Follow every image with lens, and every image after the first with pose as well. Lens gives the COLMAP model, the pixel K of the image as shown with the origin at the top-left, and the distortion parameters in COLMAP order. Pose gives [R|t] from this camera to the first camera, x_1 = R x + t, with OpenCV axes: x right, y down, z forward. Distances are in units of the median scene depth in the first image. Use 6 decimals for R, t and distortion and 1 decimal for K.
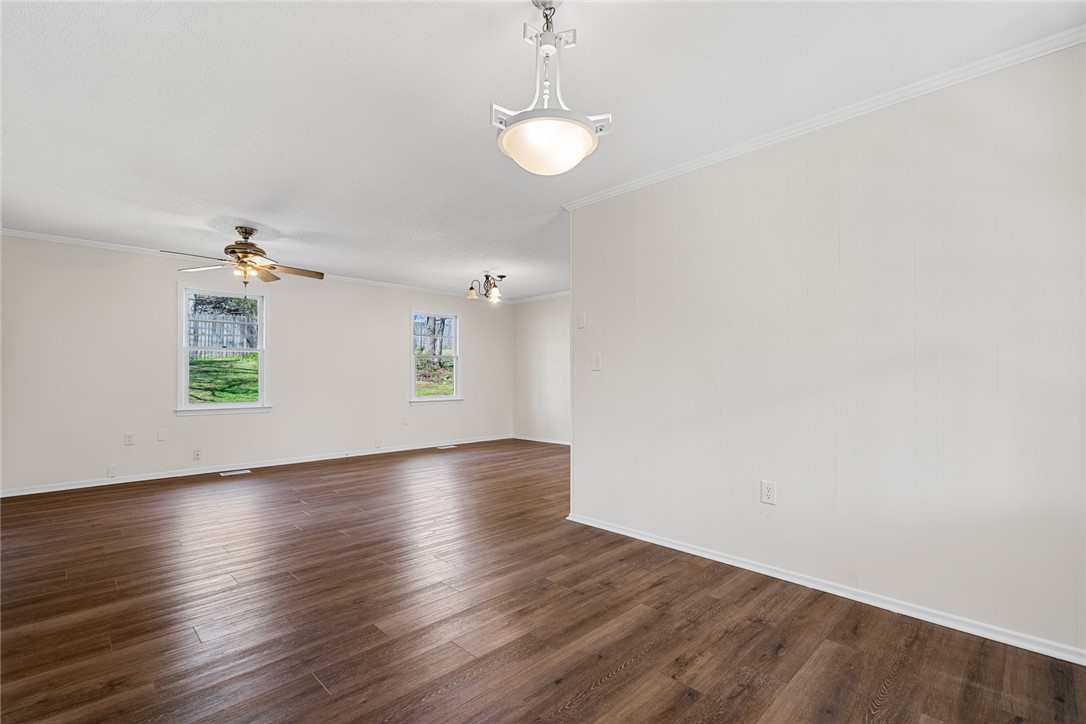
lens RADIAL K [[494.1, 0, 543.0], [0, 494.1, 362.0], [0, 0, 1]] dist [-0.009560, 0.000968]
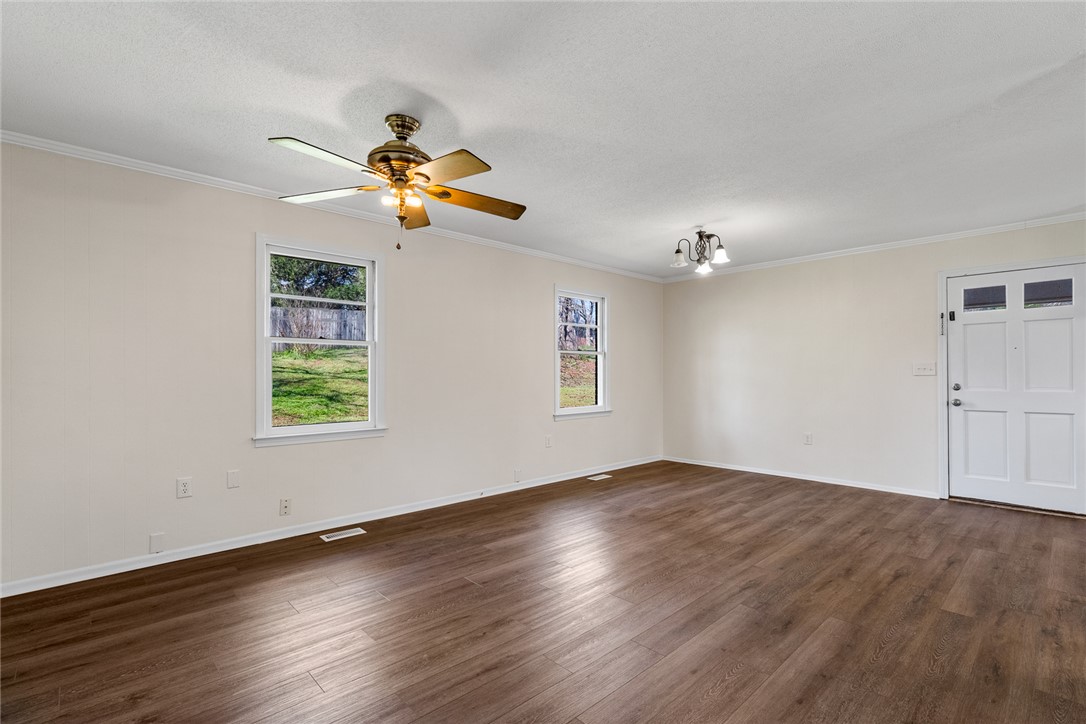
lens RADIAL K [[494.9, 0, 543.0], [0, 494.9, 362.0], [0, 0, 1]] dist [-0.012495, -0.000820]
pose [[0.999829, 0.000159, -0.018468, -0.388003], [-0.000056, 0.999984, 0.005572, -0.002888], [0.018469, -0.005570, 0.999814, 0.400017]]
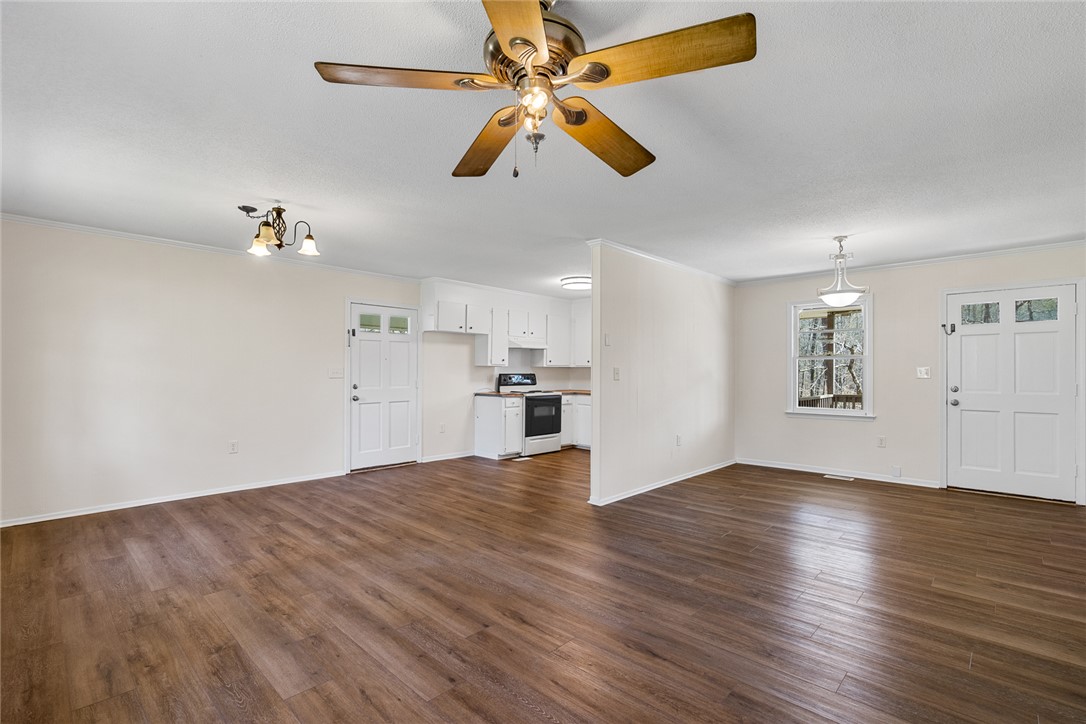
lens RADIAL K [[494.1, 0, 543.0], [0, 494.1, 362.0], [0, 0, 1]] dist [-0.009560, 0.000968]
pose [[-0.035383, 0.024456, 0.999075, -0.835803], [-0.026503, 0.999326, -0.025401, 0.006657], [-0.999022, -0.027378, -0.034711, 0.878775]]
